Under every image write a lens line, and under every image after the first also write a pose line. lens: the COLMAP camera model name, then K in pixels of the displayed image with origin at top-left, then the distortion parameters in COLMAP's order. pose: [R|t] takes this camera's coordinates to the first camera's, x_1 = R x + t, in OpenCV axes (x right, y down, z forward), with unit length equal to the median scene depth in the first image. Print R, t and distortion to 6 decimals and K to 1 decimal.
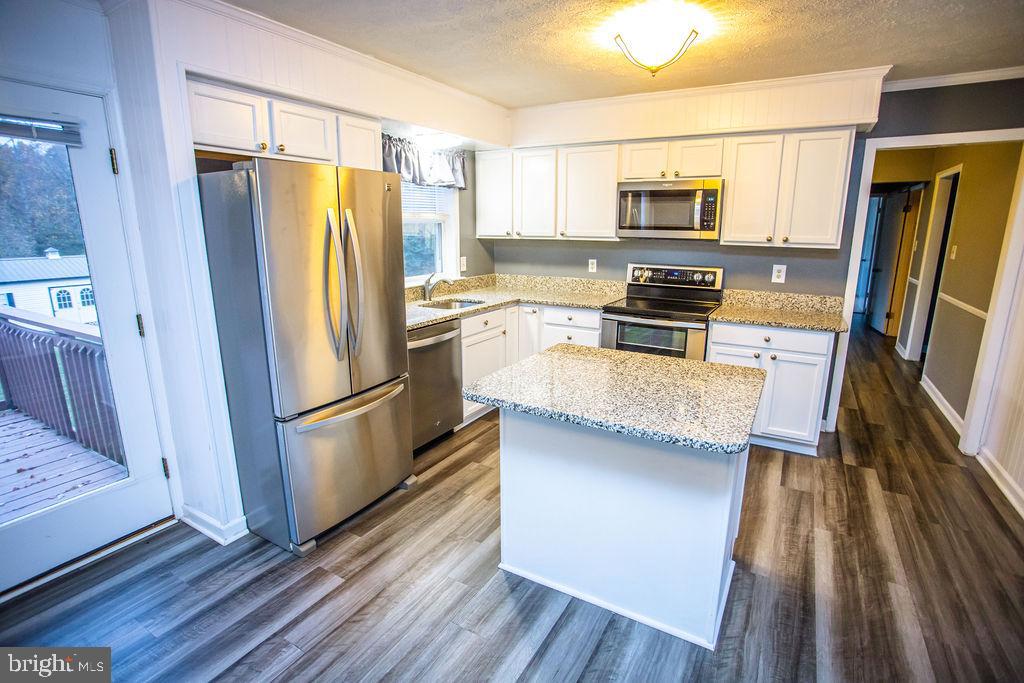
lens RADIAL K [[493.7, 0, 512.1], [0, 493.7, 338.4], [0, 0, 1]] dist [-0.071941, 0.028959]
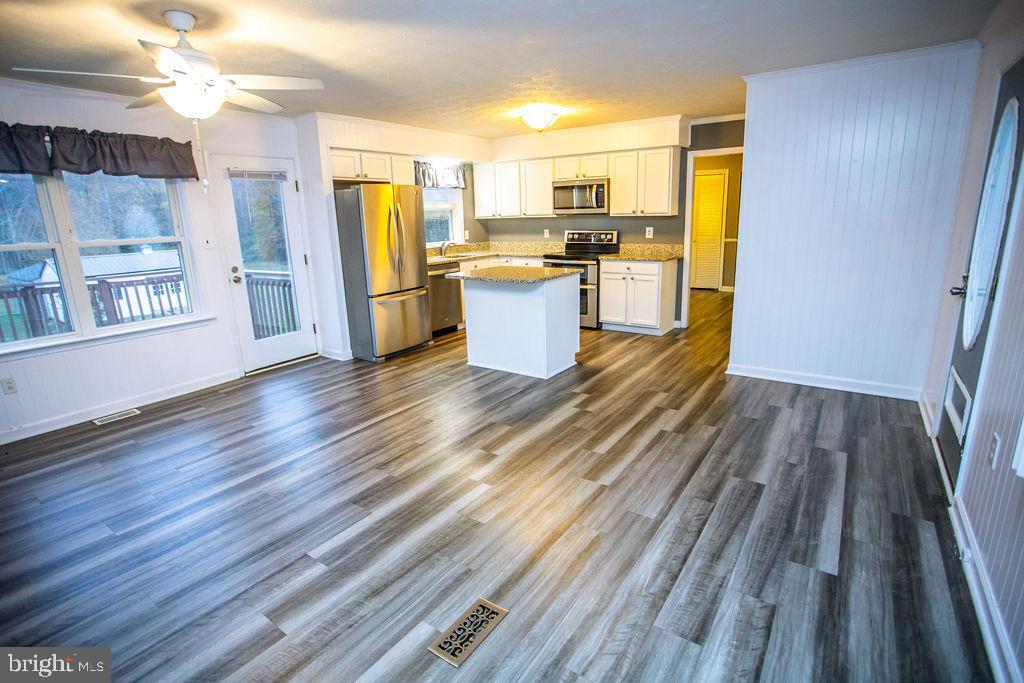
lens RADIAL K [[489.2, 0, 513.2], [0, 489.2, 329.3], [0, 0, 1]] dist [-0.071694, 0.104306]
pose [[0.996464, -0.014302, -0.082798, 0.218759], [0.015060, 0.999850, 0.008540, 0.177500], [0.082664, -0.009757, 0.996530, -0.703583]]
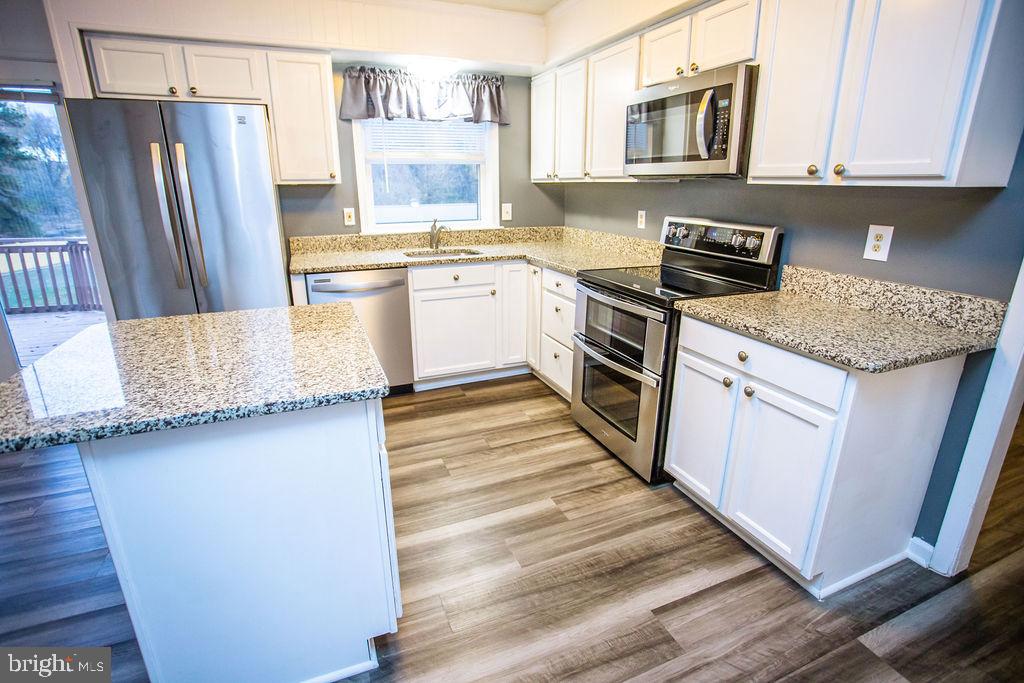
lens RADIAL K [[493.7, 0, 512.1], [0, 493.7, 338.4], [0, 0, 1]] dist [-0.071941, 0.028959]
pose [[0.800911, 0.175214, -0.572575, 0.546899], [-0.129726, 0.984293, 0.119745, -0.043329], [0.584562, -0.021627, 0.811061, 0.356378]]
